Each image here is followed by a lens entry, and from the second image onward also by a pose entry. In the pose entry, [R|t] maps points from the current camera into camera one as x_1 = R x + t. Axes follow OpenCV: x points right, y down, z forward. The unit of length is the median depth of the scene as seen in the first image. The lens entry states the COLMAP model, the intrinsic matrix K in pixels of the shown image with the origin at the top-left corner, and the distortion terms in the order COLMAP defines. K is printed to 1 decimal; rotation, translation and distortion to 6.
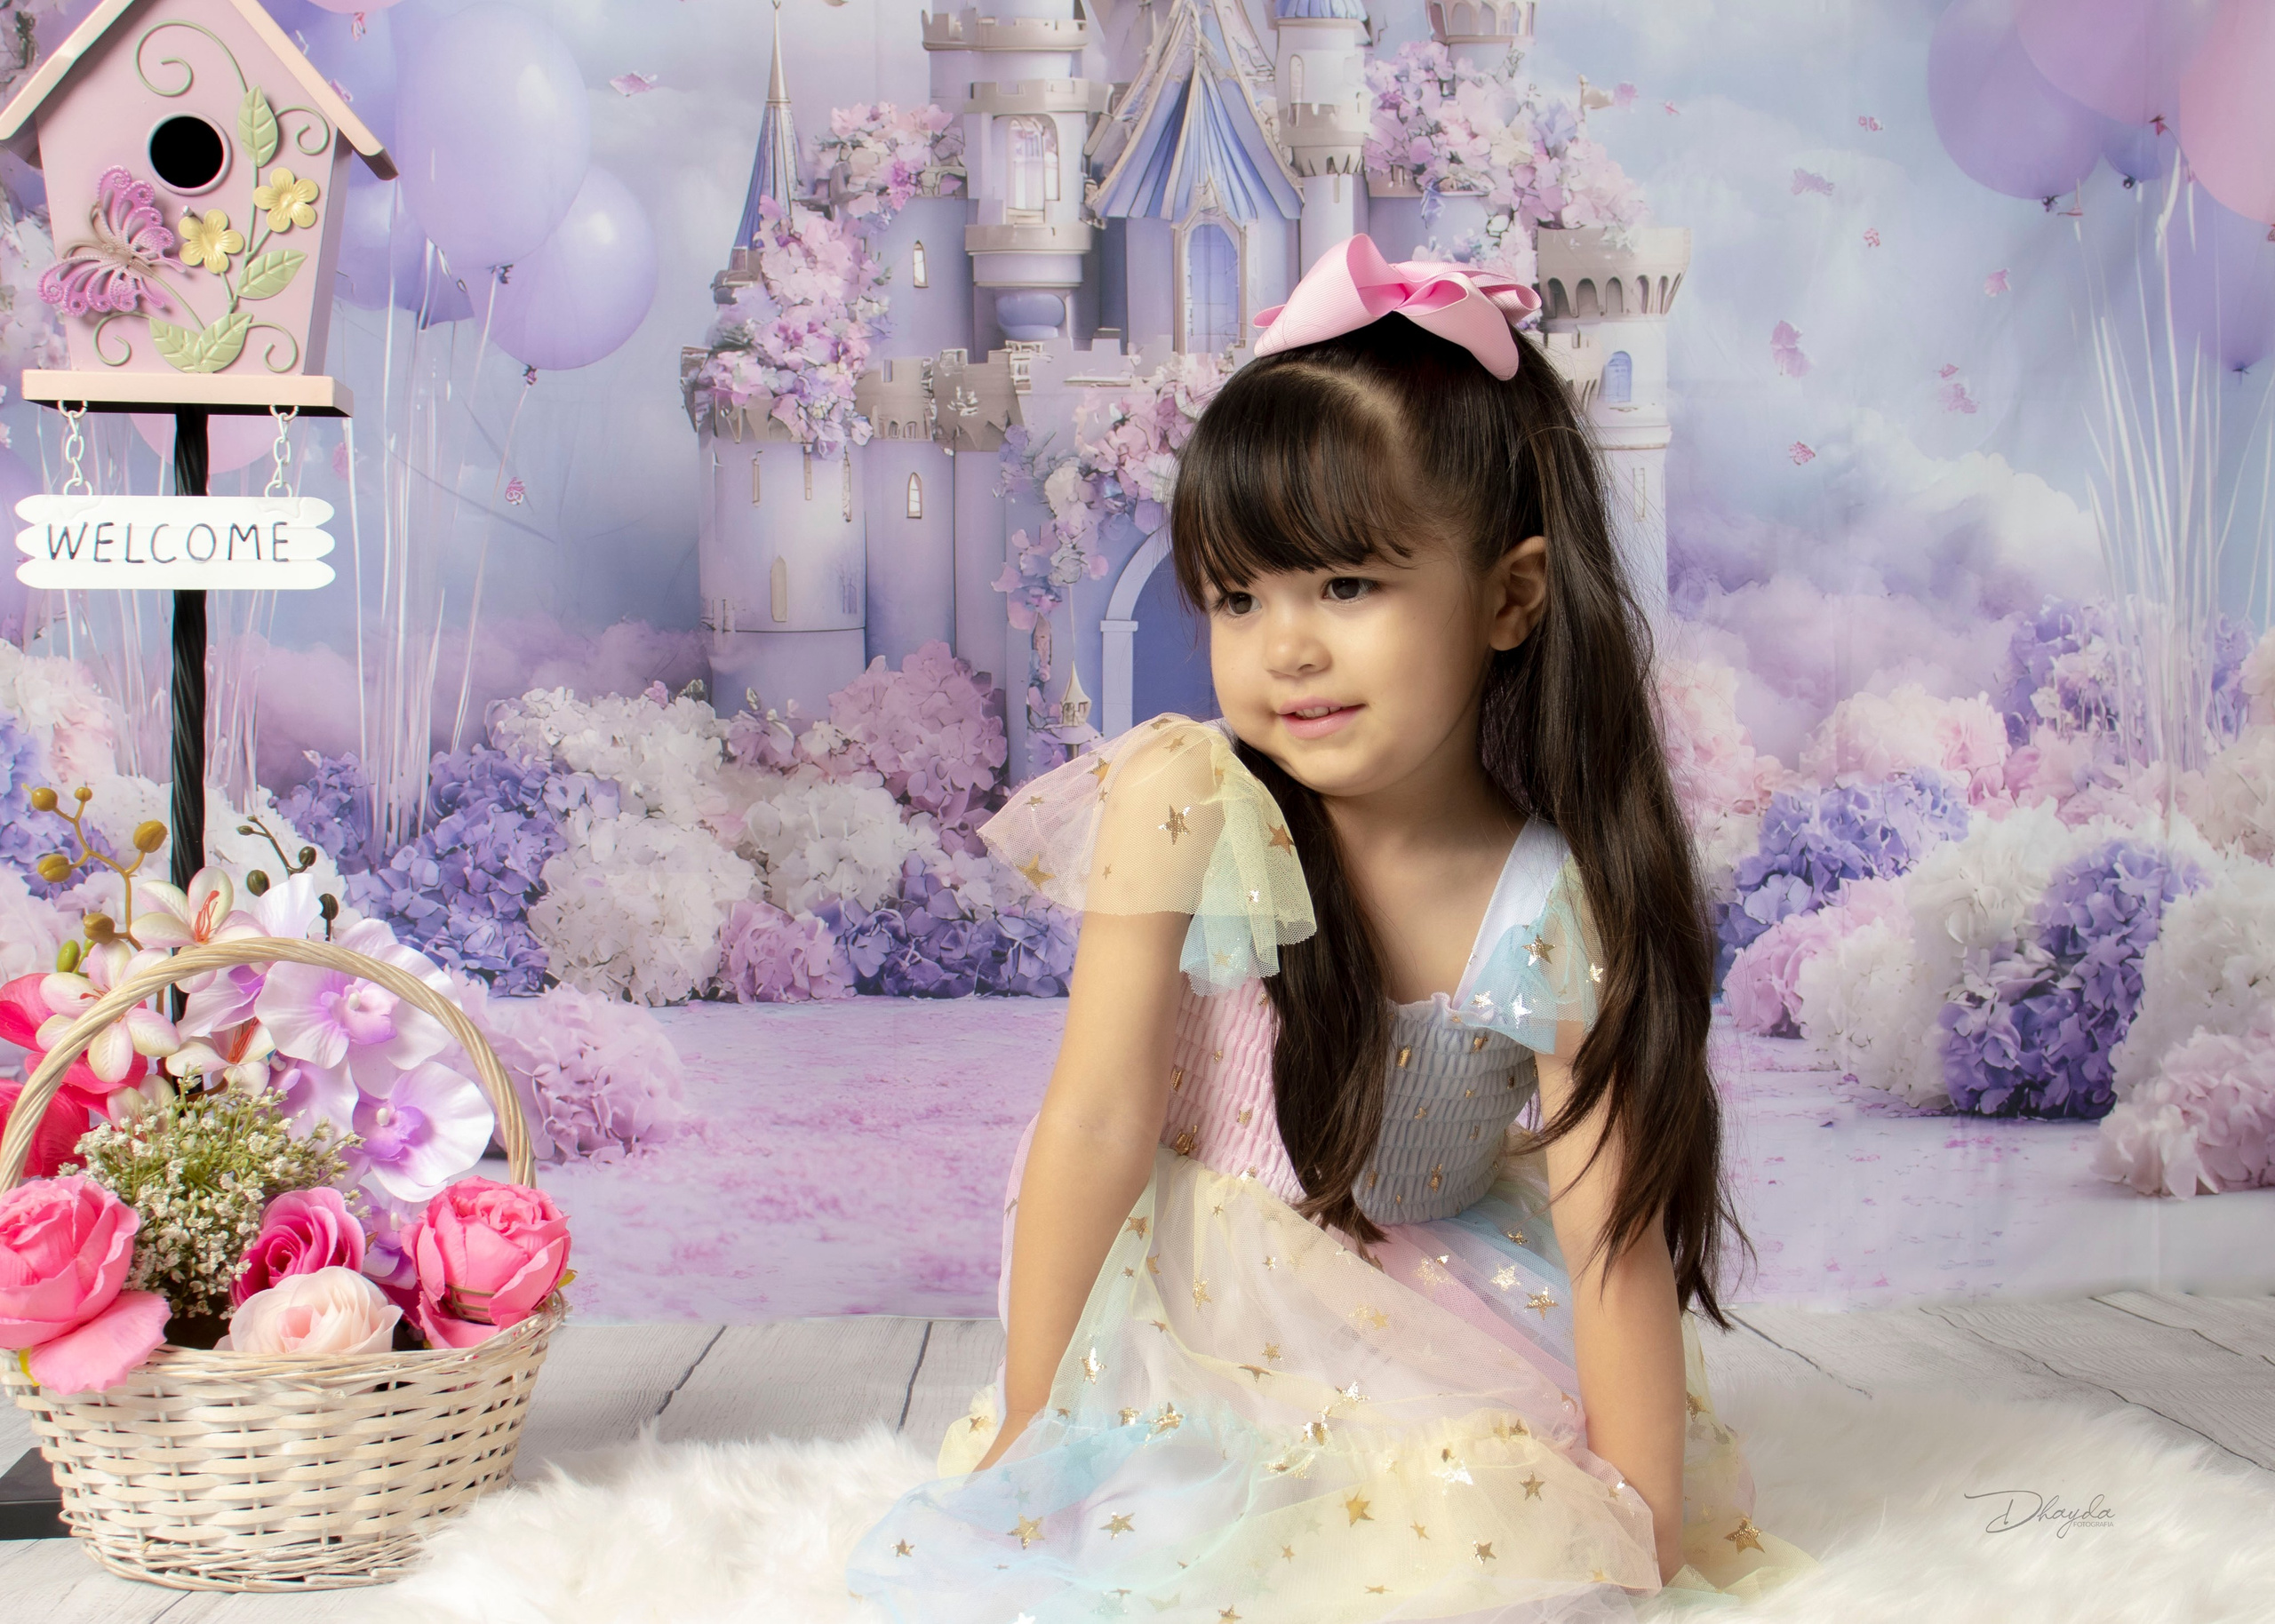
lens RADIAL K [[2823.3, 0, 1216.5], [0, 2823.3, 927.0], [0, 0, 1]] dist [-0.120908, 0.206245]
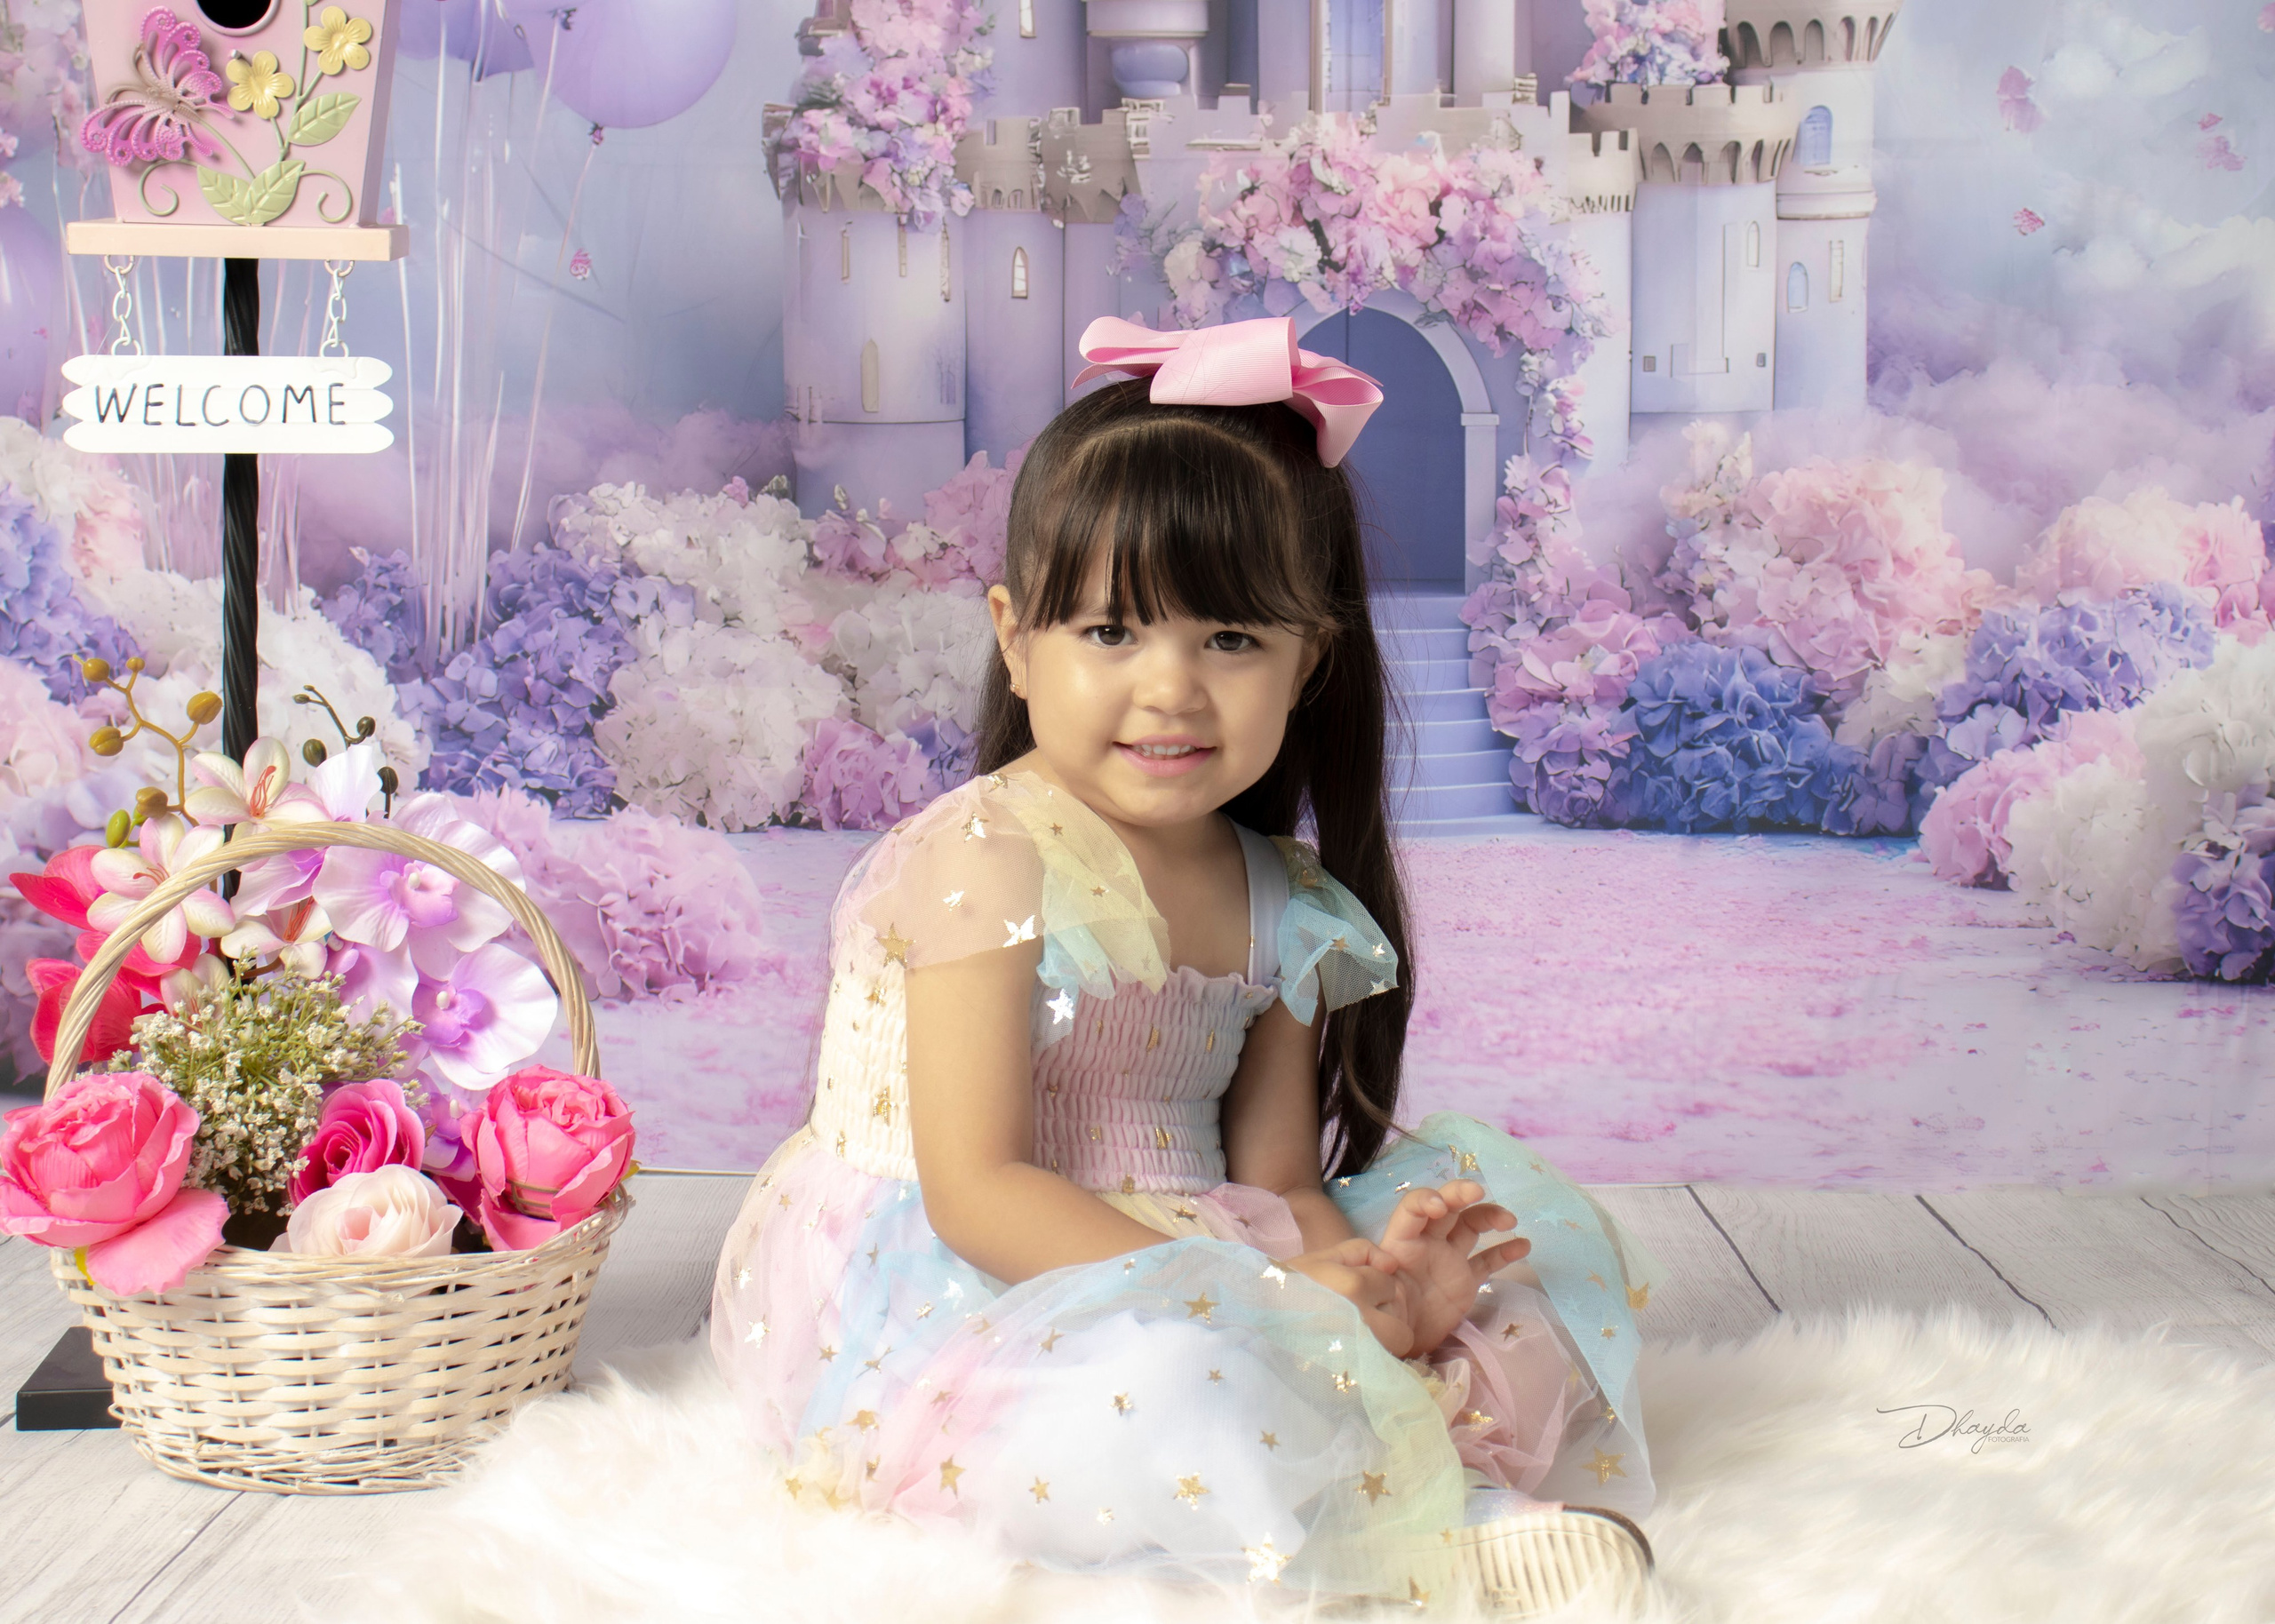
lens RADIAL K [[3527.1, 0, 1152.3], [0, 3527.1, 746.1], [0, 0, 1]] dist [0.051234, 0.199947]
pose [[0.996308, 0.016118, -0.084325, 0.033200], [-0.012483, 0.998977, 0.043465, -0.051470], [0.084940, -0.042252, 0.995490, -0.132504]]
